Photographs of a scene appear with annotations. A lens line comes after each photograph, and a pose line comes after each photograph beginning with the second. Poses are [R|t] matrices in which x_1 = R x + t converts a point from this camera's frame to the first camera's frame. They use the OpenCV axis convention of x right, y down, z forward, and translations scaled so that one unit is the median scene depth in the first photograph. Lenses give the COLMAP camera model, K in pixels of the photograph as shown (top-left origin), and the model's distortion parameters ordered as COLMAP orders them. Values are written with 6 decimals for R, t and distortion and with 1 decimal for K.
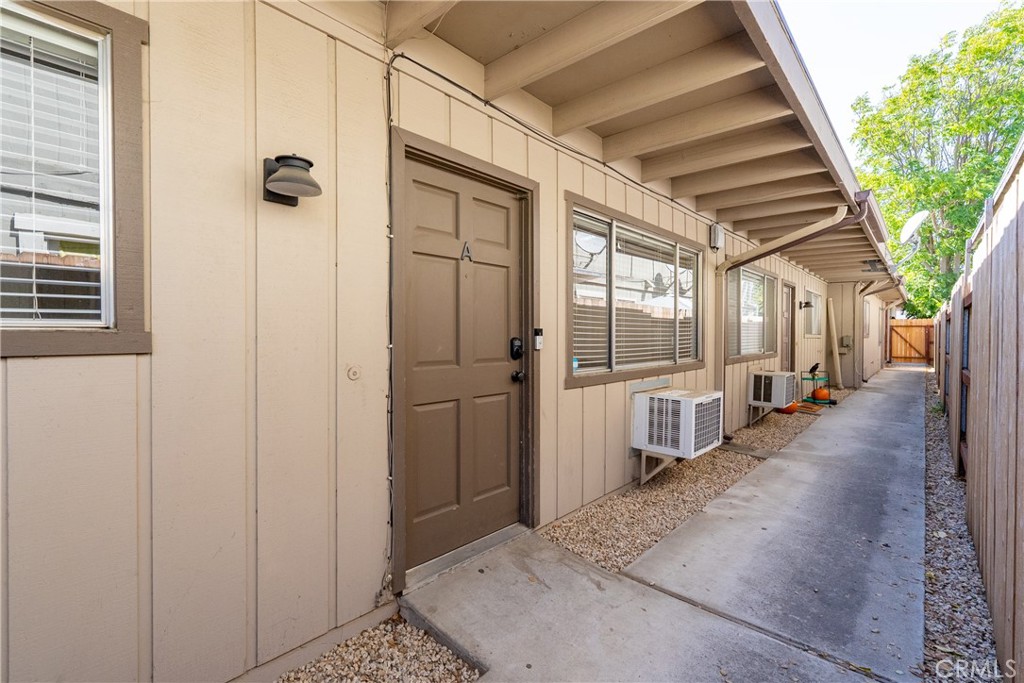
lens RADIAL K [[462.8, 0, 512.0], [0, 462.8, 341.5], [0, 0, 1]] dist [-0.002832, 0.000996]
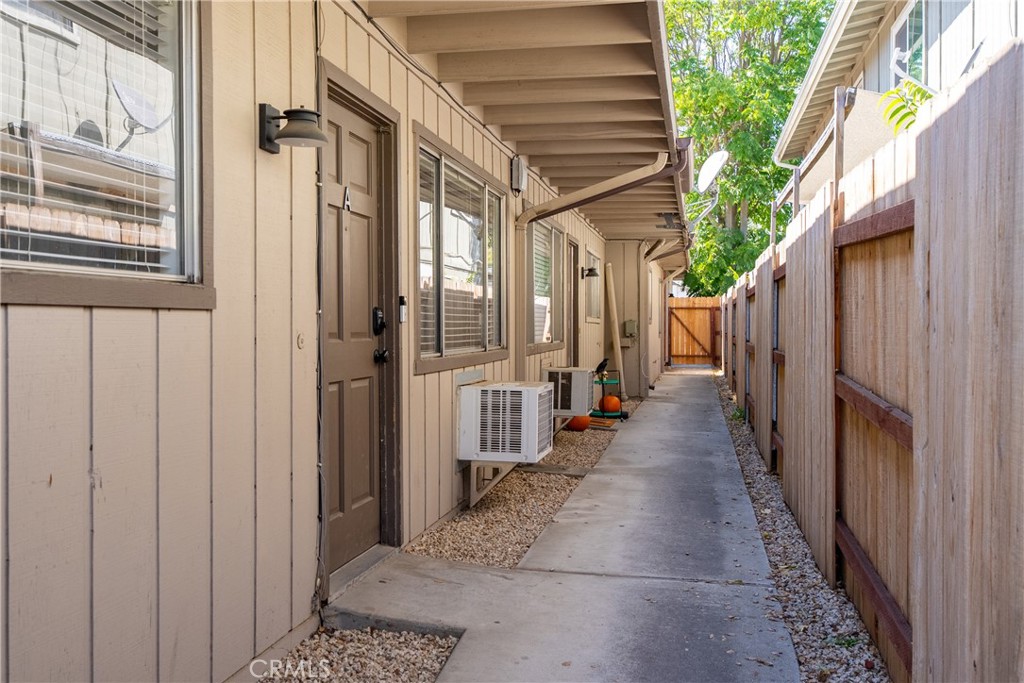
lens RADIAL K [[1007.2, 0, 512.0], [0, 1007.2, 341.5], [0, 0, 1]] dist [-0.001377, -0.002683]
pose [[0.853132, -0.011535, 0.521568, -0.429865], [0.012030, 0.999925, 0.002437, 0.030202], [-0.521557, 0.004195, 0.853206, -0.363037]]
